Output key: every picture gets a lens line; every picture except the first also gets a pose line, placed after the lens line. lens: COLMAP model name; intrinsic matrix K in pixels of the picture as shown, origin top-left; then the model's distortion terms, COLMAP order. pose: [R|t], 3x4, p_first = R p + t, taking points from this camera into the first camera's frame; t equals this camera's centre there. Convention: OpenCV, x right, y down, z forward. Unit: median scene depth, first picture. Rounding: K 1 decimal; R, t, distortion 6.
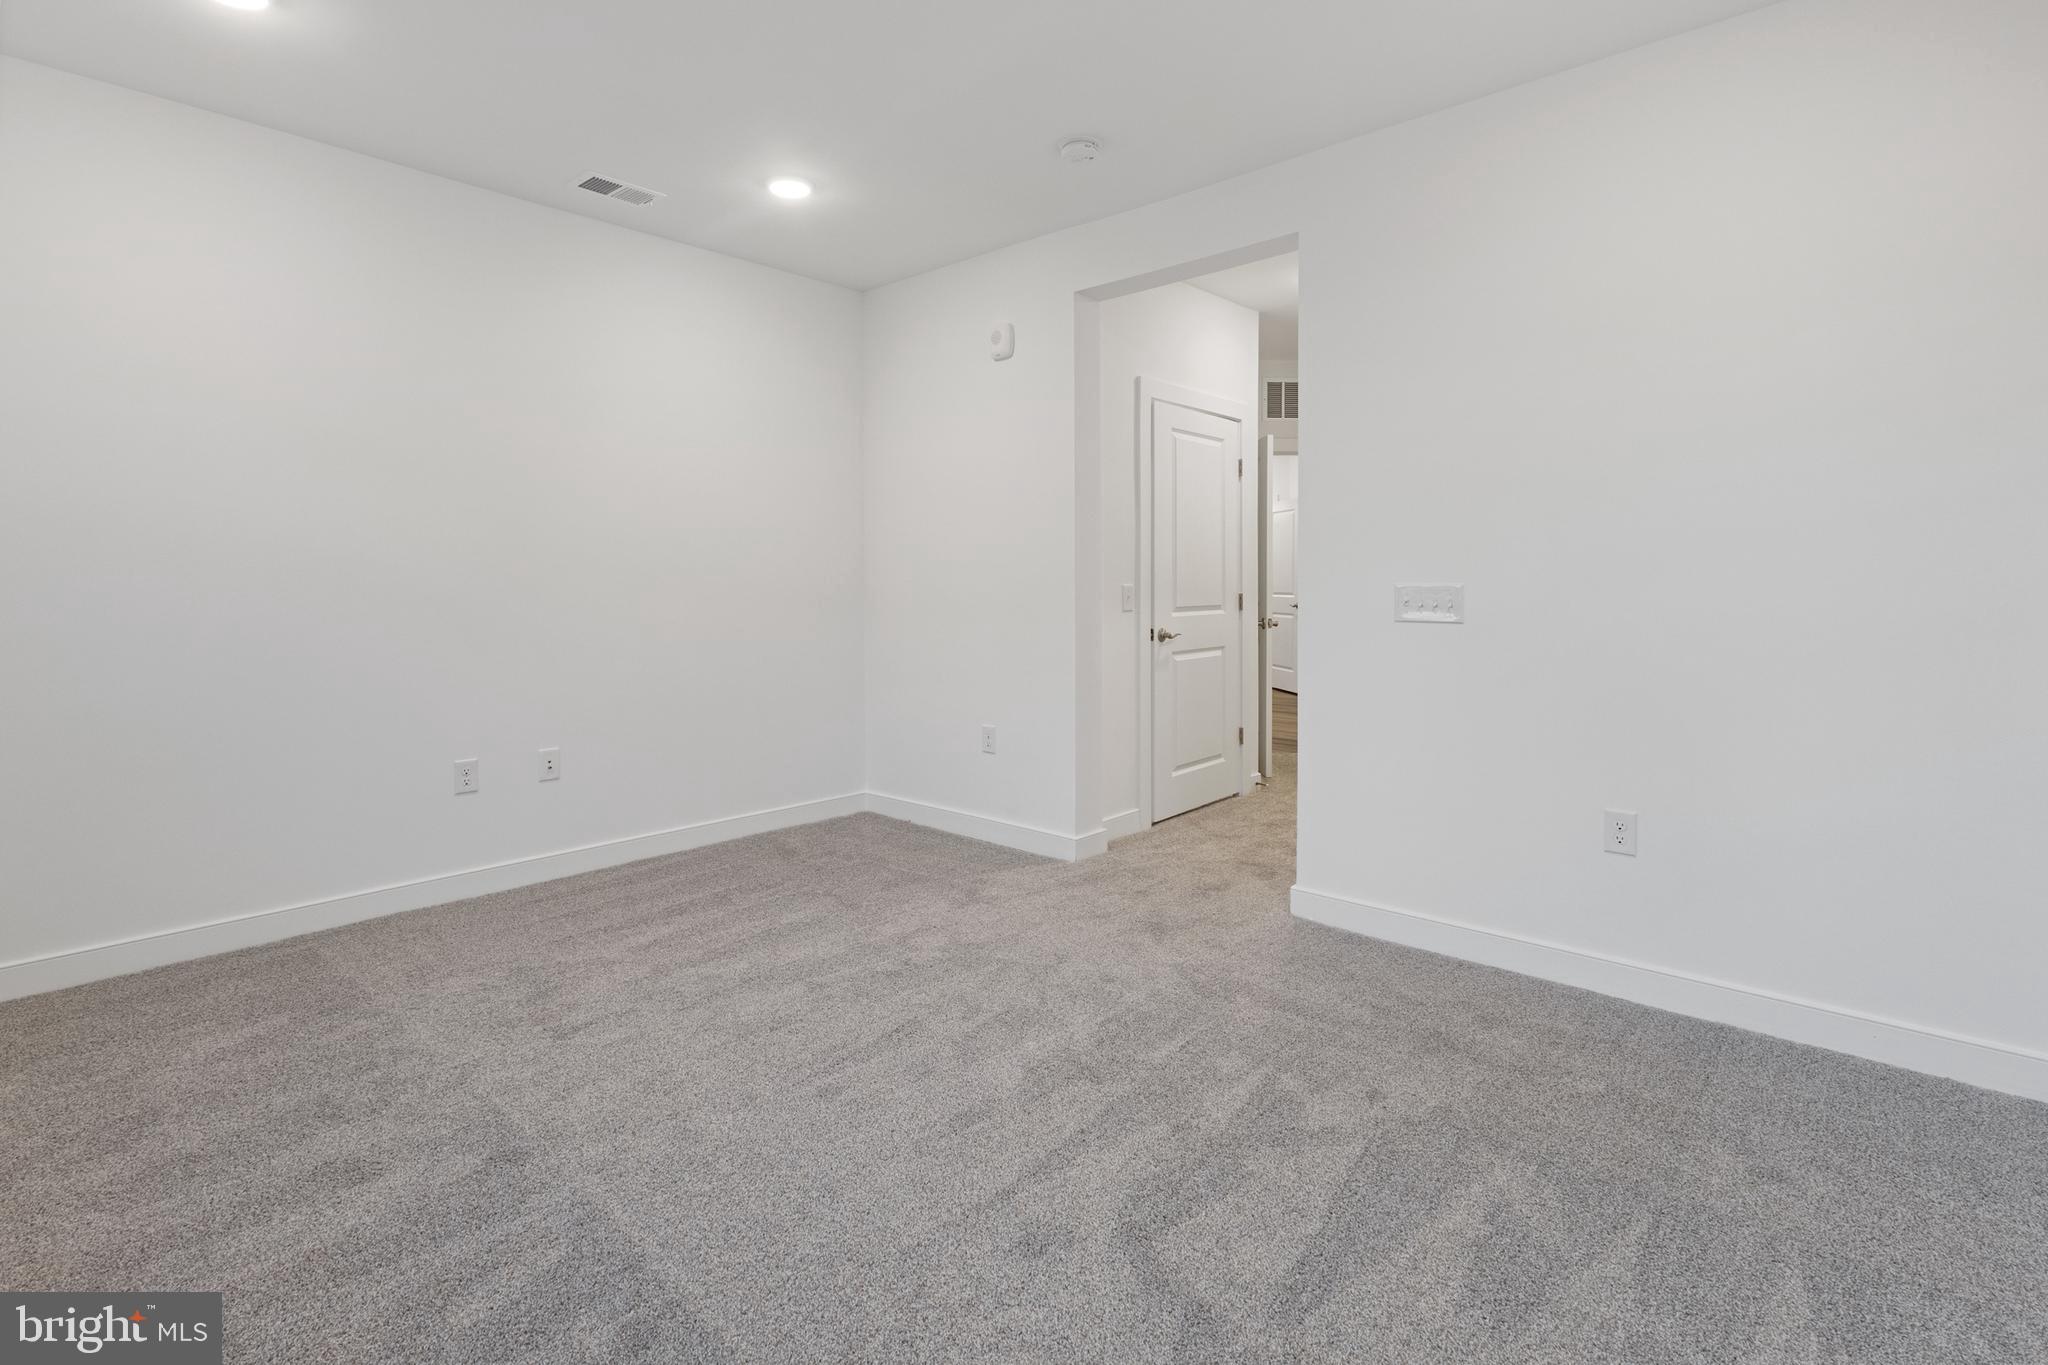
lens RADIAL K [[962.4, 0, 1018.7], [0, 962.4, 682.5], [0, 0, 1]] dist [0.001660, 0.000832]
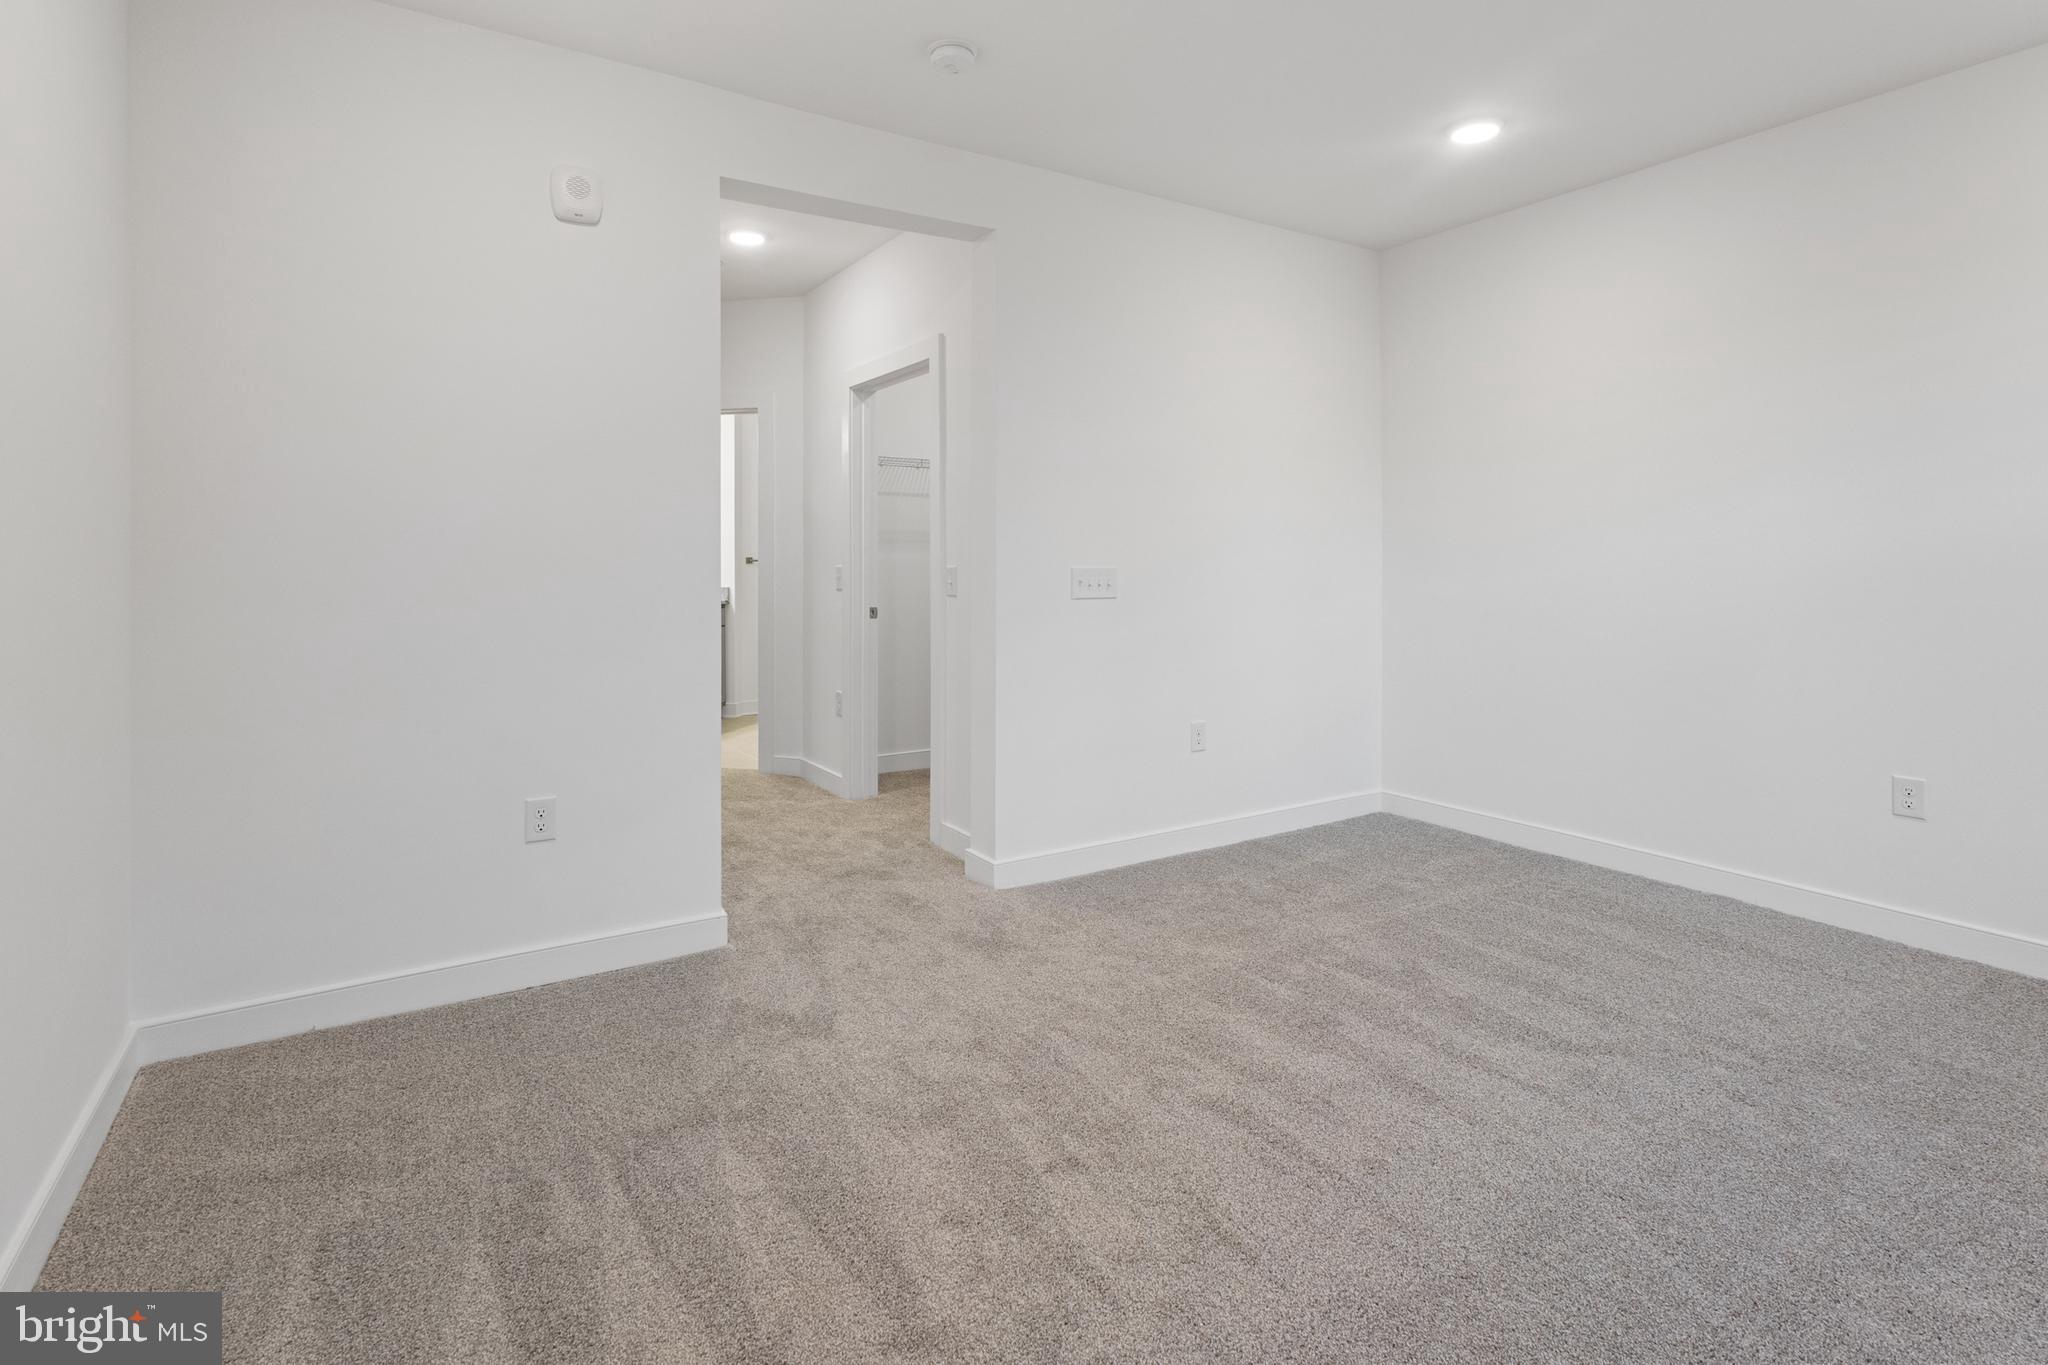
lens RADIAL K [[962.4, 0, 1018.7], [0, 962.4, 682.5], [0, 0, 1]] dist [0.001660, 0.000832]
pose [[0.301880, -0.110362, 0.946936, -0.767246], [0.123709, 0.989414, 0.075875, -0.064054], [-0.945285, 0.094239, 0.312337, 0.745498]]
